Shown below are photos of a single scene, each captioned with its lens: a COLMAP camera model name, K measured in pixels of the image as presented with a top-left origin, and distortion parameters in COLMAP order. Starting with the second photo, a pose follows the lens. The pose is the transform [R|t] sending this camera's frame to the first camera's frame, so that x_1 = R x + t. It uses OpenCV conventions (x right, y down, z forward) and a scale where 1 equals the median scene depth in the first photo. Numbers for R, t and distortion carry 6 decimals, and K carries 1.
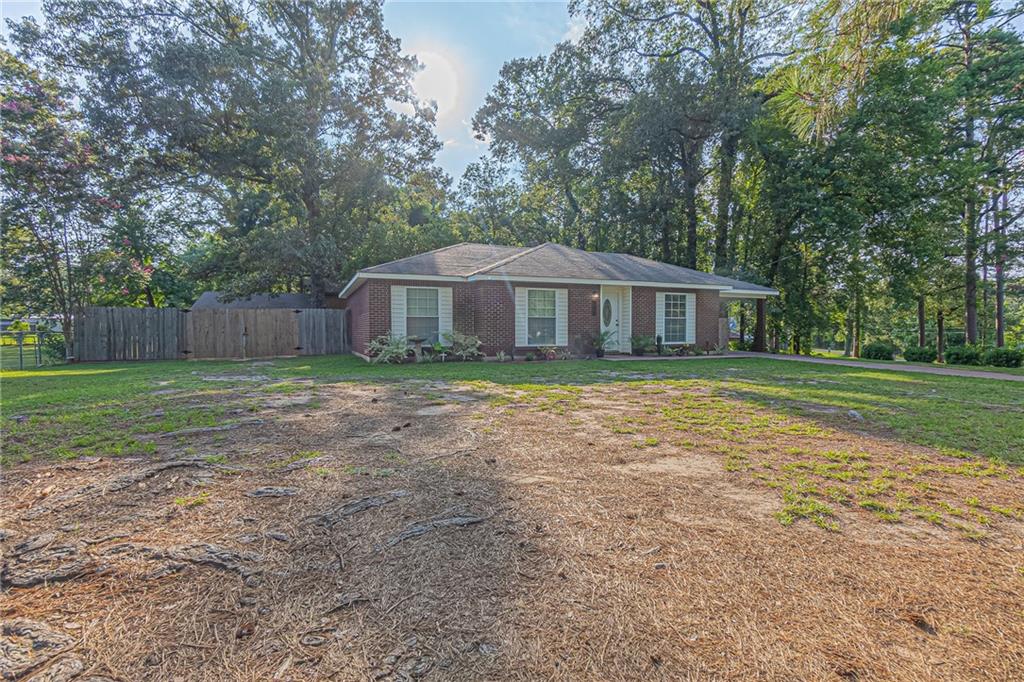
lens RADIAL K [[480.2, 0, 512.0], [0, 480.2, 341.0], [0, 0, 1]] dist [0.002229, 0.000820]
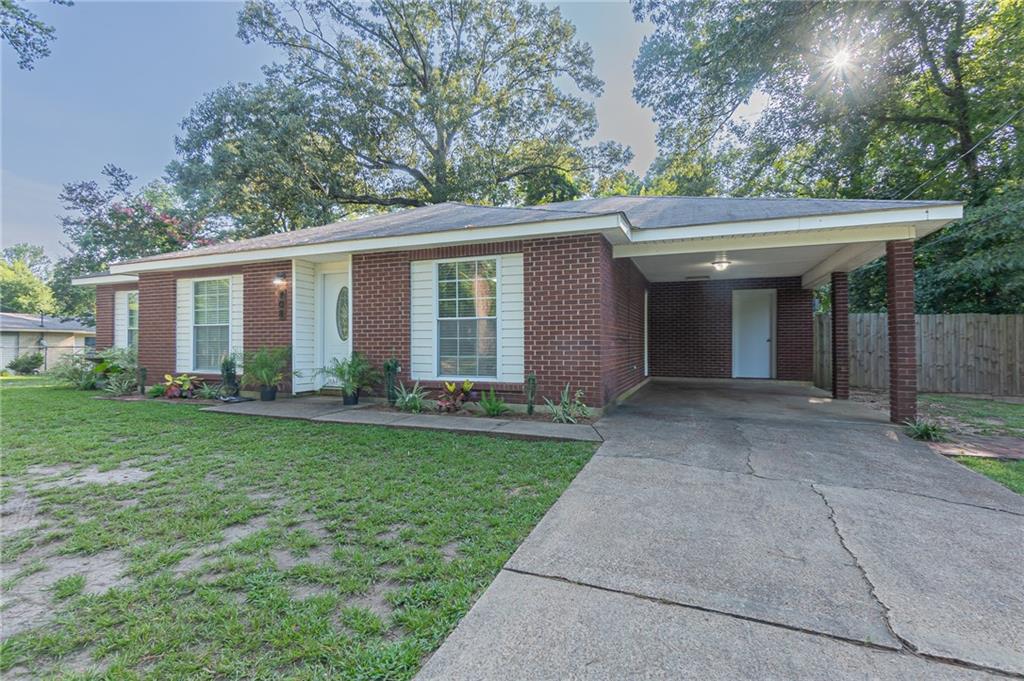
lens RADIAL K [[480.2, 0, 512.0], [0, 480.2, 340.5], [0, 0, 1]] dist [0.002229, 0.000820]
pose [[0.708532, -0.004292, -0.705666, 0.695639], [-0.016470, 0.999609, -0.022618, -0.021423], [0.705487, 0.027648, 0.708184, 0.775969]]
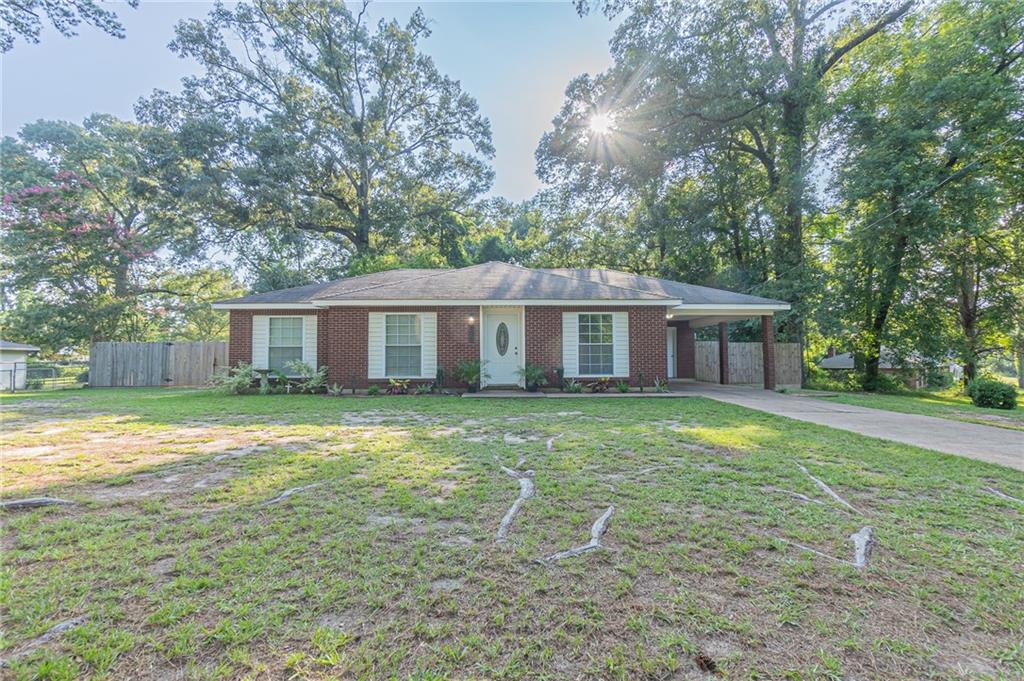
lens RADIAL K [[480.2, 0, 512.0], [0, 480.2, 340.5], [0, 0, 1]] dist [0.002229, 0.000820]
pose [[0.933868, -0.017505, -0.357190, 0.519583], [-0.005367, 0.998003, -0.062942, -0.003694], [0.357578, 0.060696, 0.931909, 0.231417]]
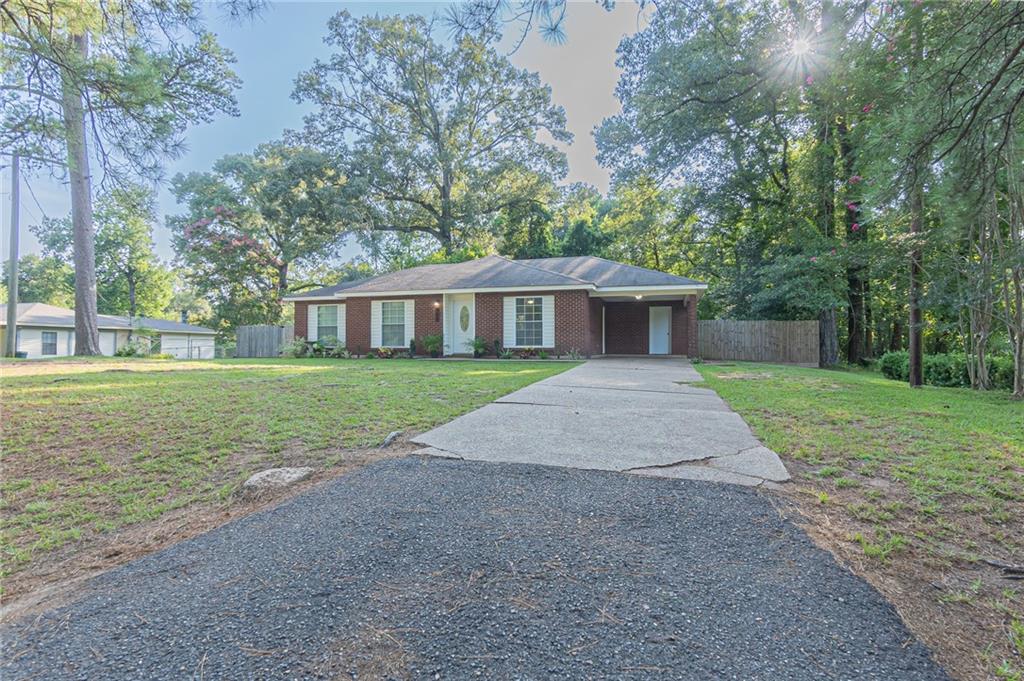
lens RADIAL K [[529.6, 0, 512.0], [0, 529.6, 340.5], [0, 0, 1]] dist [0.015049, -0.000450]
pose [[0.769922, -0.008435, -0.638082, 1.065166], [-0.016038, 0.999341, -0.032562, 0.029012], [0.637936, 0.035304, 0.769280, 0.145569]]
